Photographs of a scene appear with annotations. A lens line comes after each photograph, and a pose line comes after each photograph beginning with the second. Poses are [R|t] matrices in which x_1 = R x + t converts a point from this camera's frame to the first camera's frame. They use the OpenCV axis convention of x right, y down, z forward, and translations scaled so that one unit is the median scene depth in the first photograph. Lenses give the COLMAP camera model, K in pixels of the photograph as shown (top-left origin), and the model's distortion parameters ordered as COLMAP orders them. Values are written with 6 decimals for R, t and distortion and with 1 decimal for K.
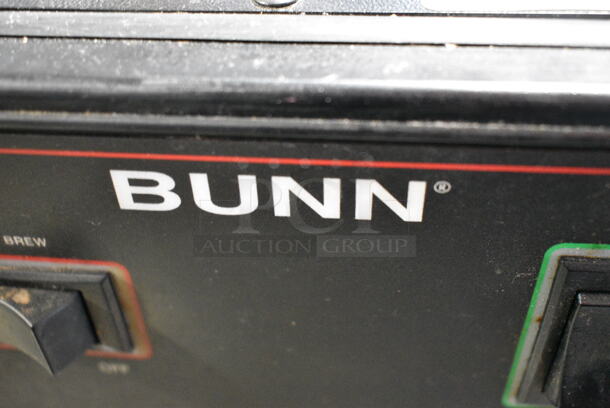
lens RADIAL K [[709.2, 0, 305.9], [0, 709.2, 204.4], [0, 0, 1]] dist [-0.028613, 0.000000]
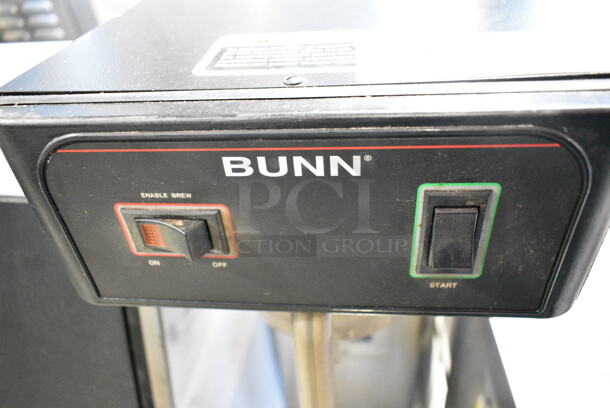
lens RADIAL K [[467.6, 0, 303.0], [0, 467.6, 203.8], [0, 0, 1]] dist [-0.010352, 0.000753]
pose [[0.998969, -0.029042, -0.034889, 0.031783], [0.026314, 0.996740, -0.076275, 0.226393], [0.036991, 0.075278, 0.996476, -0.485848]]
